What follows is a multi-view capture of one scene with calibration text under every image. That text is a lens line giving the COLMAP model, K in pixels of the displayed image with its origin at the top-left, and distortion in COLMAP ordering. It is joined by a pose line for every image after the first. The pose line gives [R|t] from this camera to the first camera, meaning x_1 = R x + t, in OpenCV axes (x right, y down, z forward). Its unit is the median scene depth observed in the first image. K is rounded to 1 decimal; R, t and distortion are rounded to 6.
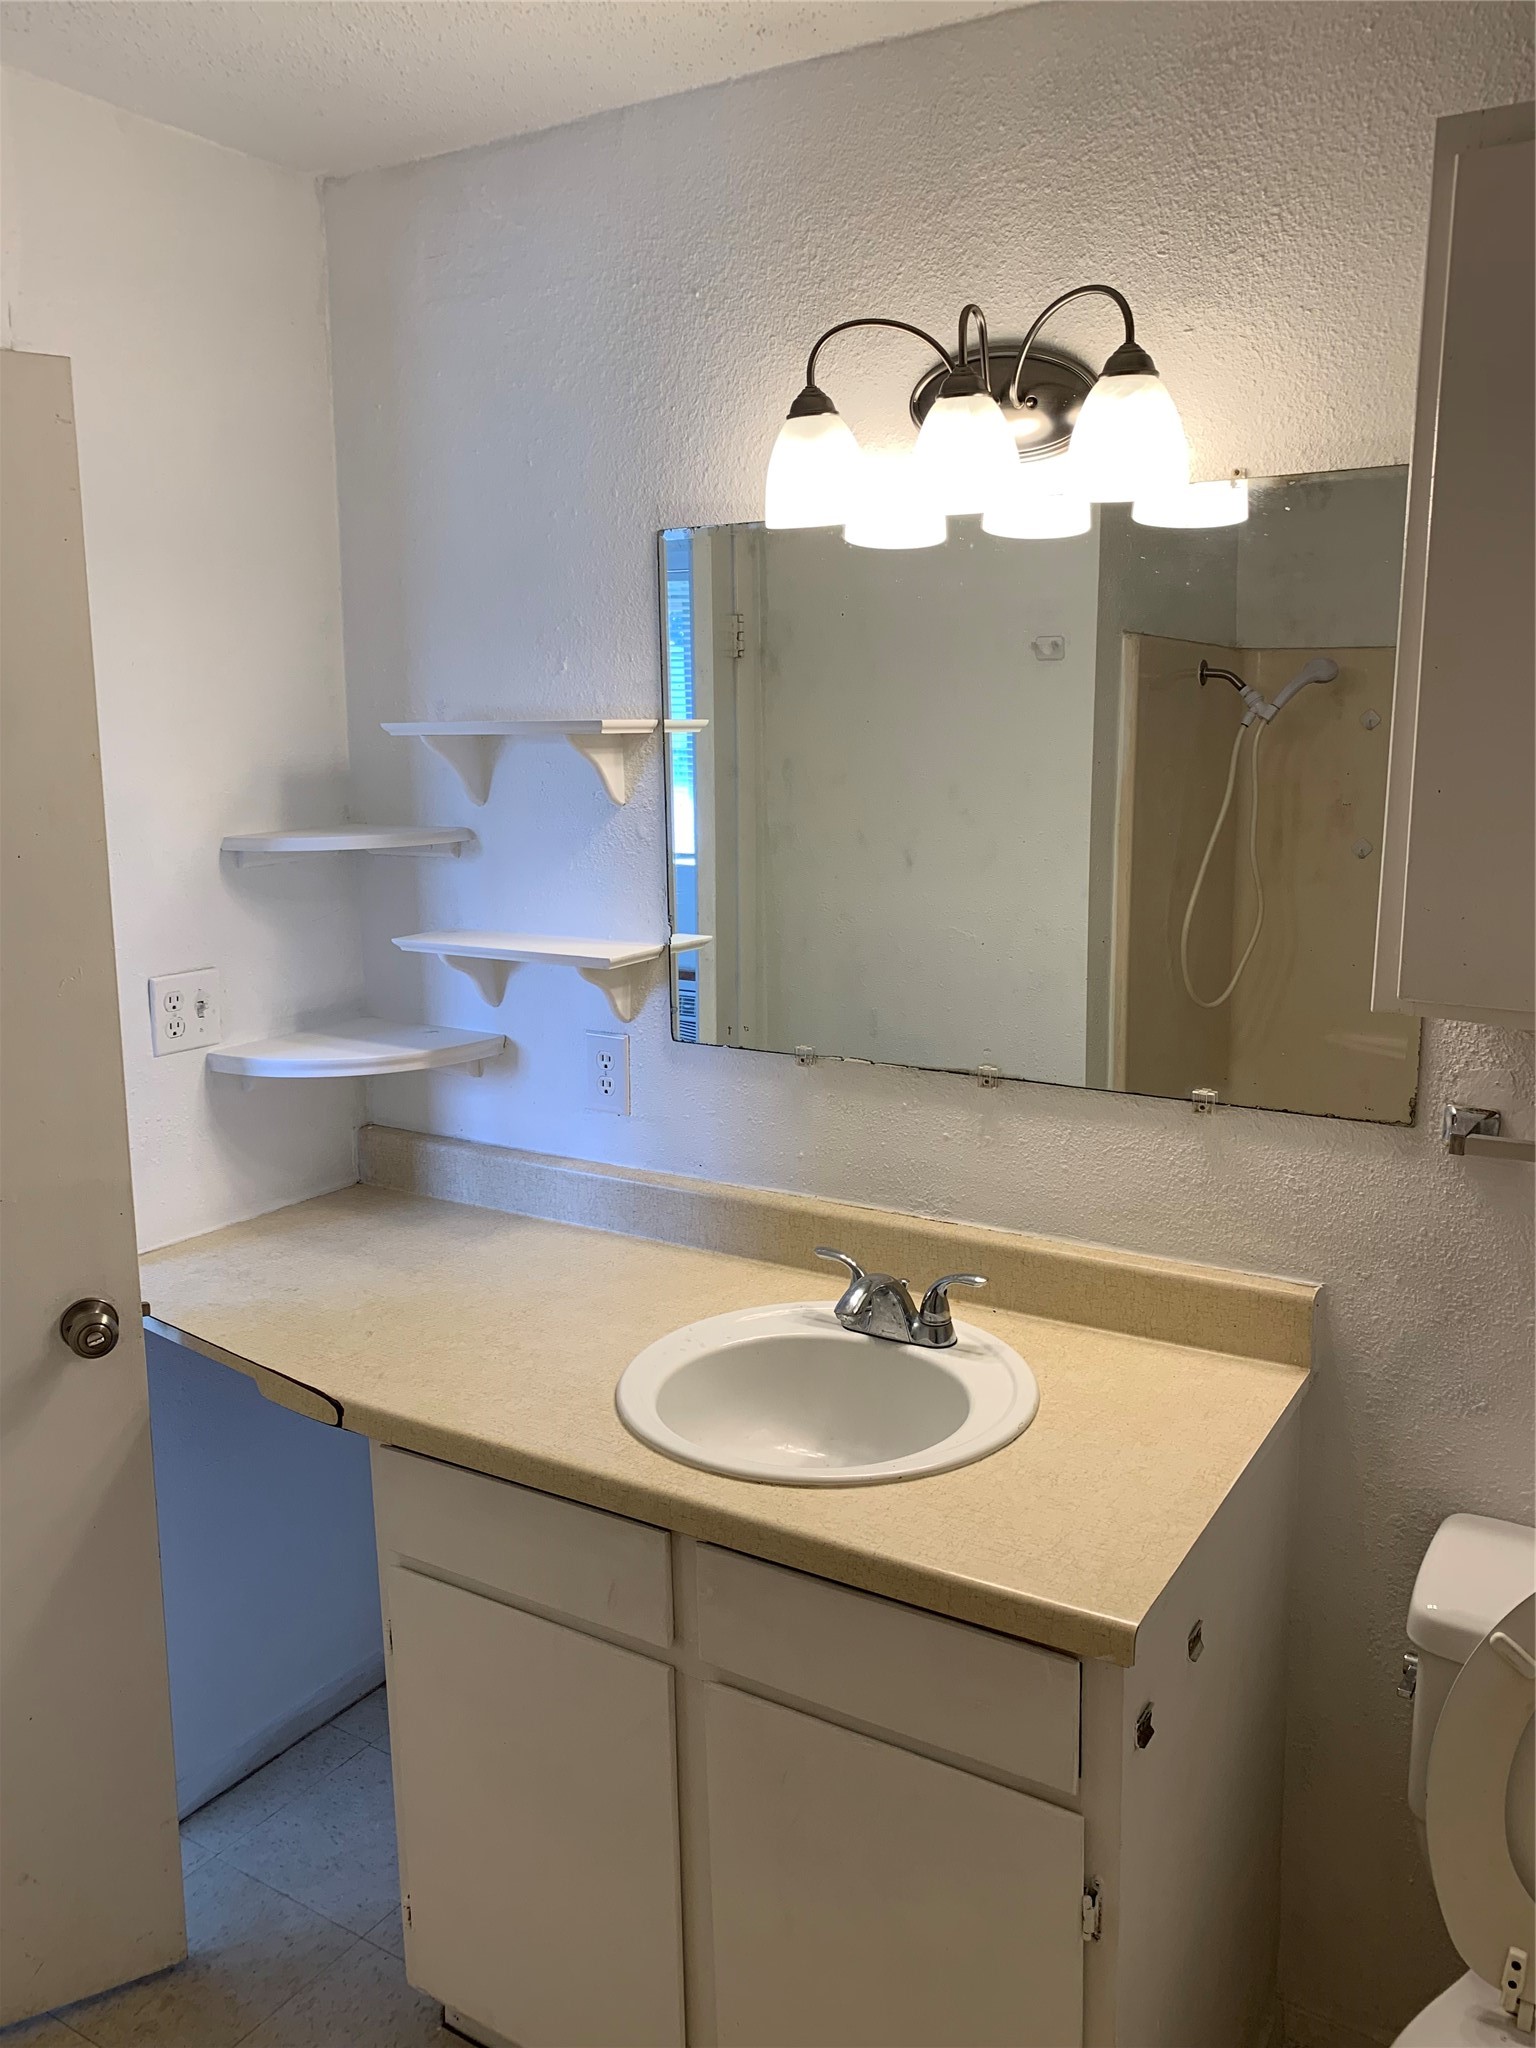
lens RADIAL K [[1568.7, 0, 787.6], [0, 1568.7, 1030.8], [0, 0, 1]] dist [0.046158, -0.040419]
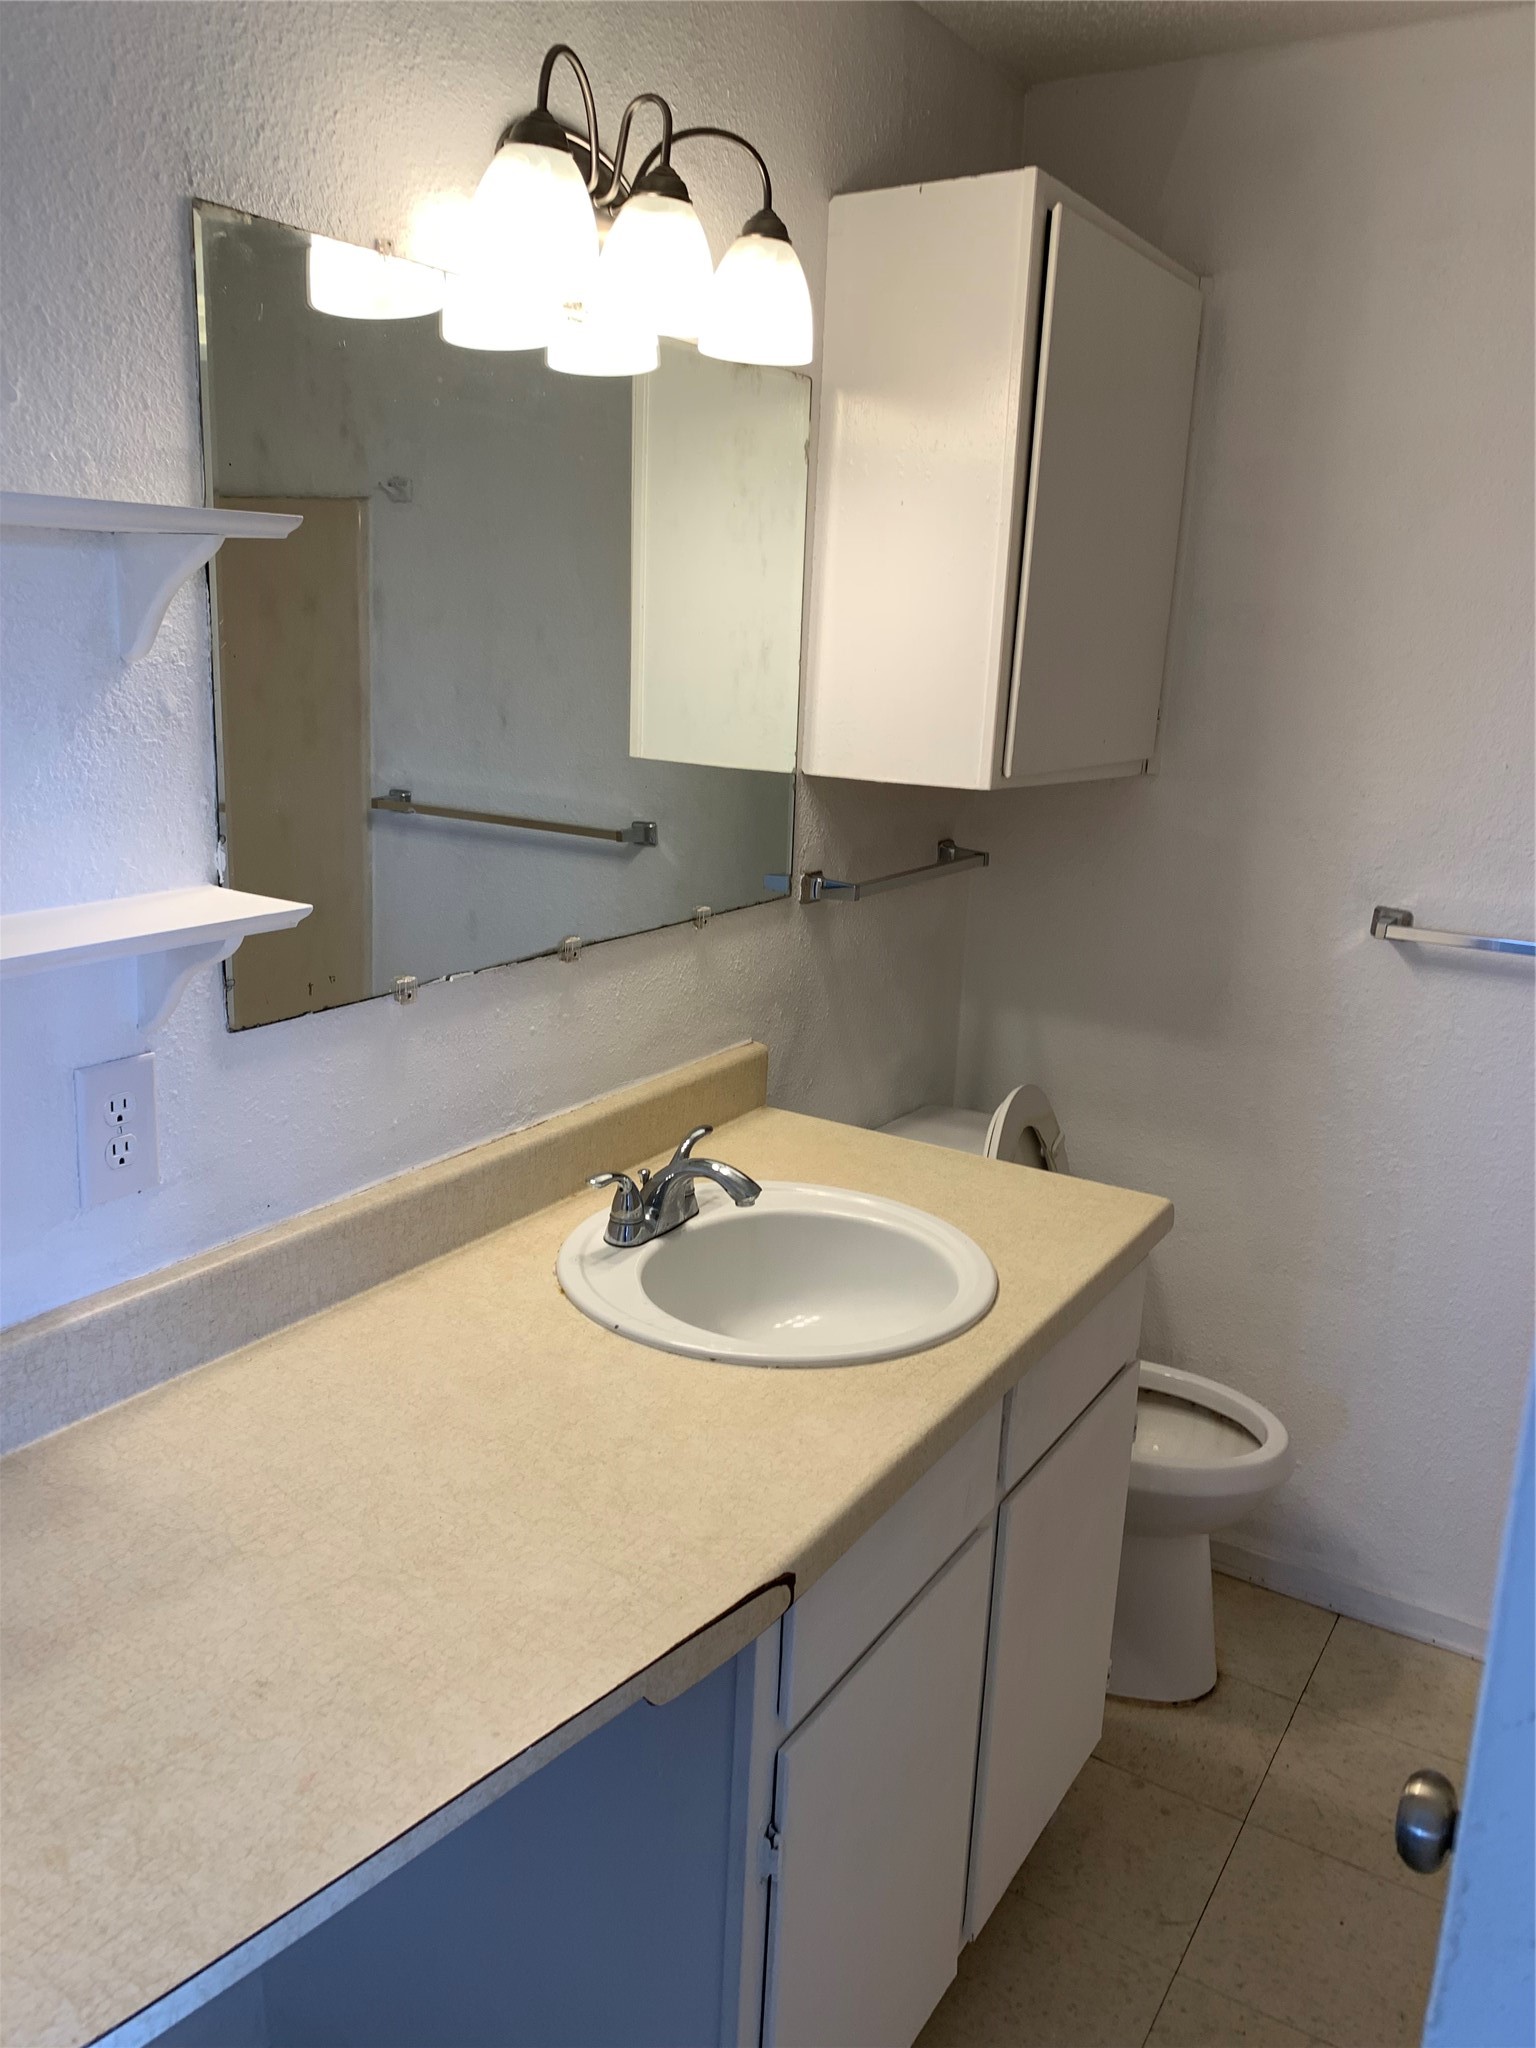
lens RADIAL K [[1568.7, 0, 786.9], [0, 1568.7, 1021.7], [0, 0, 1]] dist [0.046158, -0.040419]
pose [[0.000743, -0.238382, 0.971171, -0.784552], [0.161370, 0.958472, 0.235142, -0.127304], [-0.986894, 0.156543, 0.039180, 0.840952]]
